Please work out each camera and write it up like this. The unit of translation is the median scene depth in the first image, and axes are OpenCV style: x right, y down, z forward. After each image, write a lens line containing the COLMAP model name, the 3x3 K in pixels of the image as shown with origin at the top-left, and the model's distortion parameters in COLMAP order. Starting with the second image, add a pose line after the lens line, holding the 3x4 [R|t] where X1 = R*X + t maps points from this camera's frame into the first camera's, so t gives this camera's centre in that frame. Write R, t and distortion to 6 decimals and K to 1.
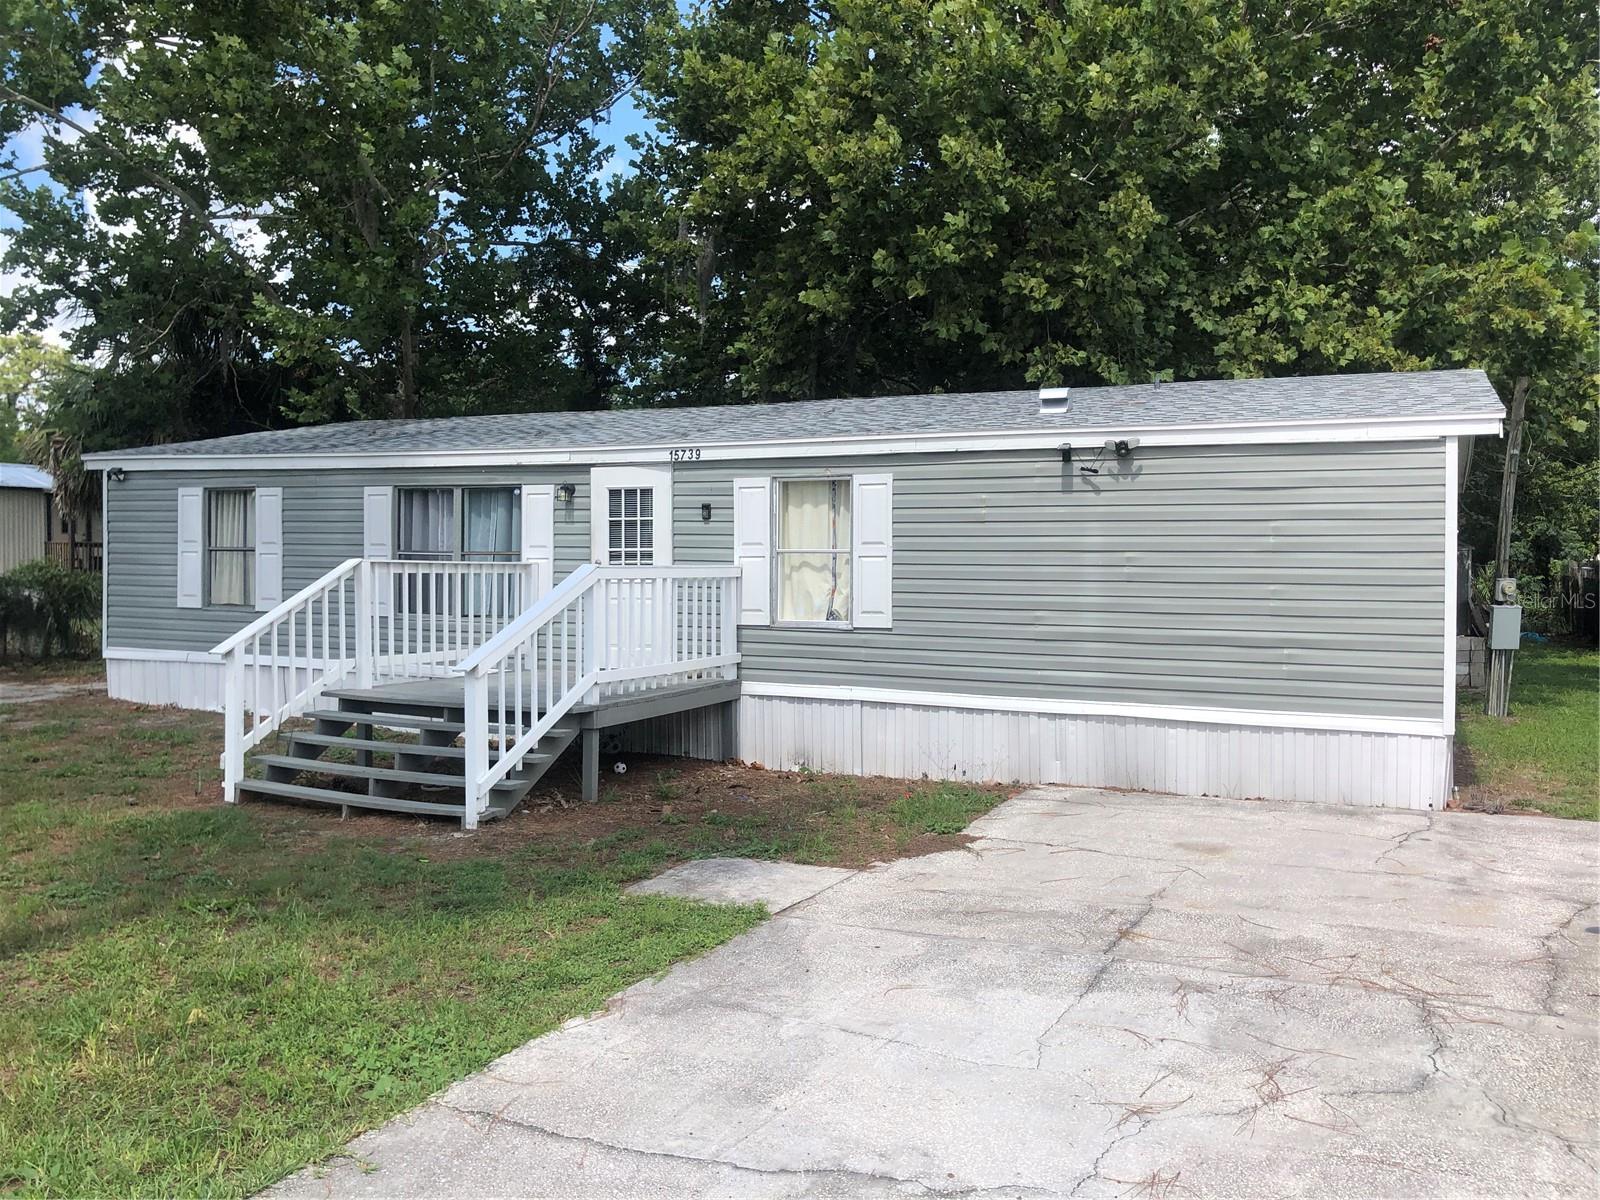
lens RADIAL K [[1315.4, 0, 807.7], [0, 1315.4, 596.1], [0, 0, 1]] dist [0.018308, -0.019047]
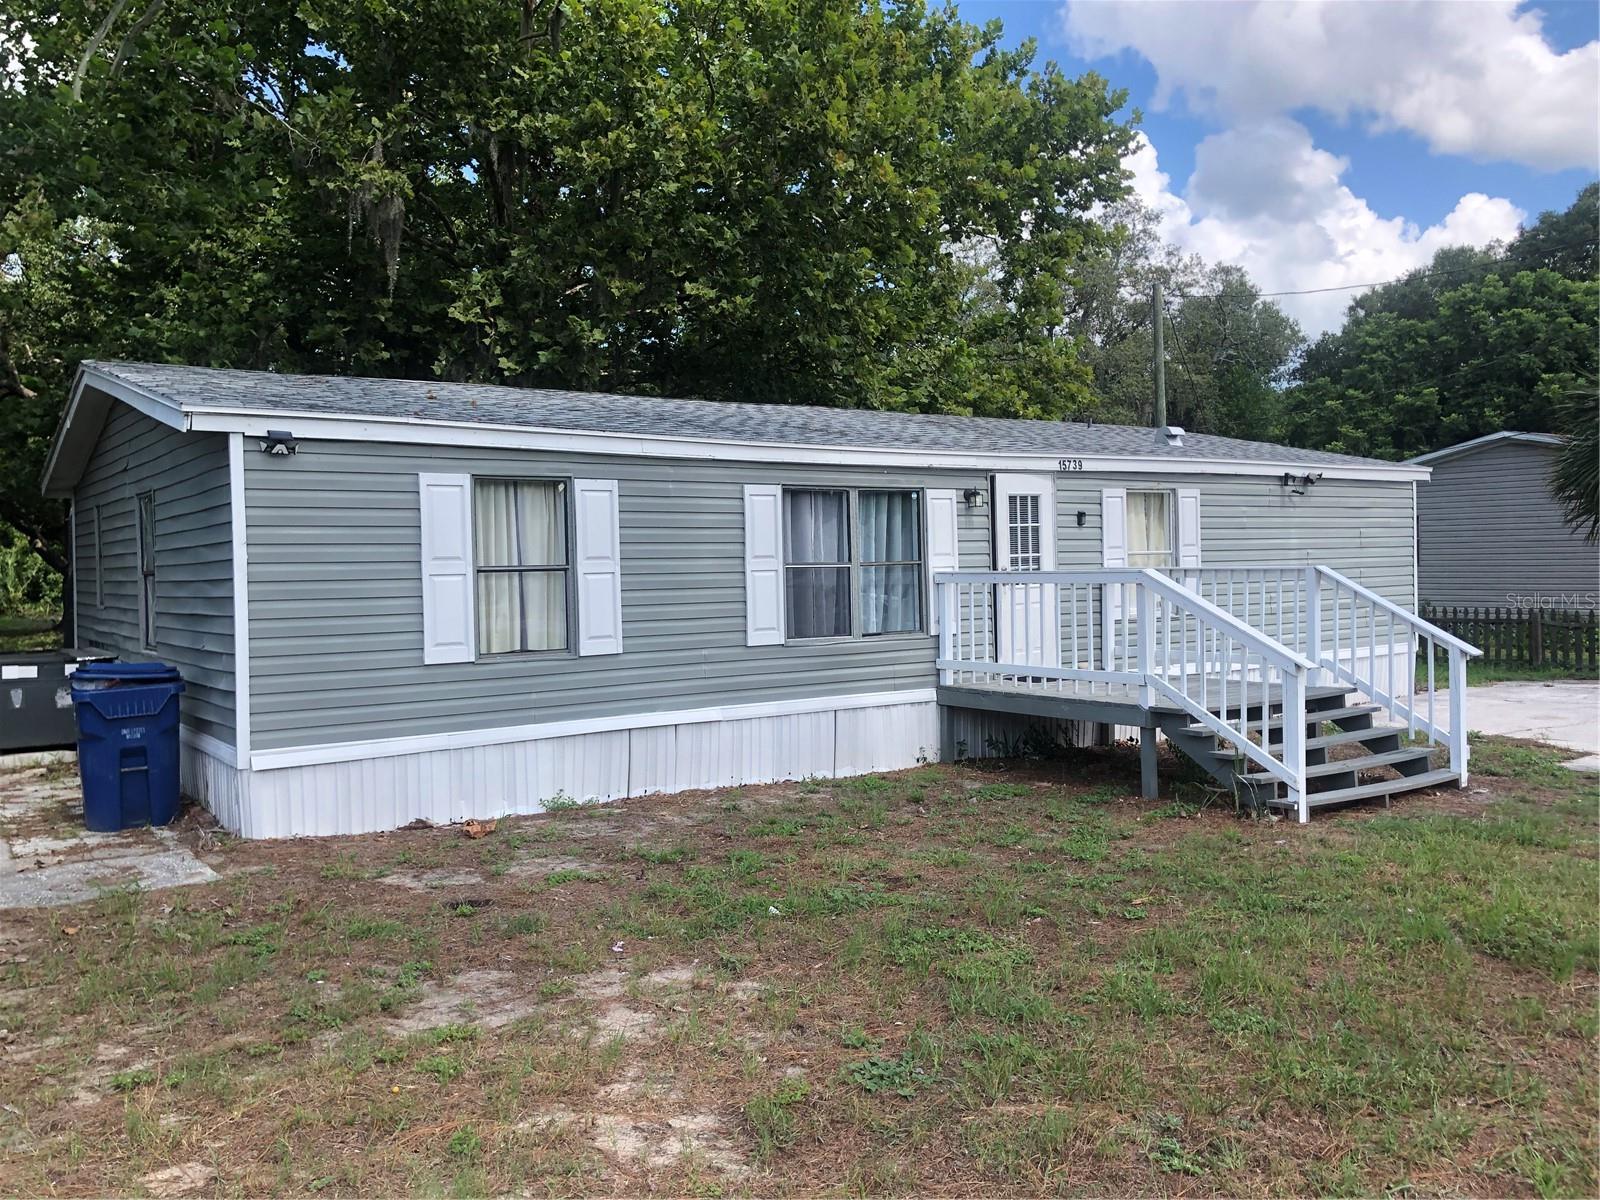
lens RADIAL K [[1300.5, 0, 800.0], [0, 1300.5, 600.0], [0, 0, 1]] dist [0.068452, -0.199752]
pose [[0.500287, -0.047595, 0.864550, -1.259321], [0.047328, 0.998499, 0.027582, -0.042199], [-0.864565, 0.027118, 0.501788, 0.737595]]
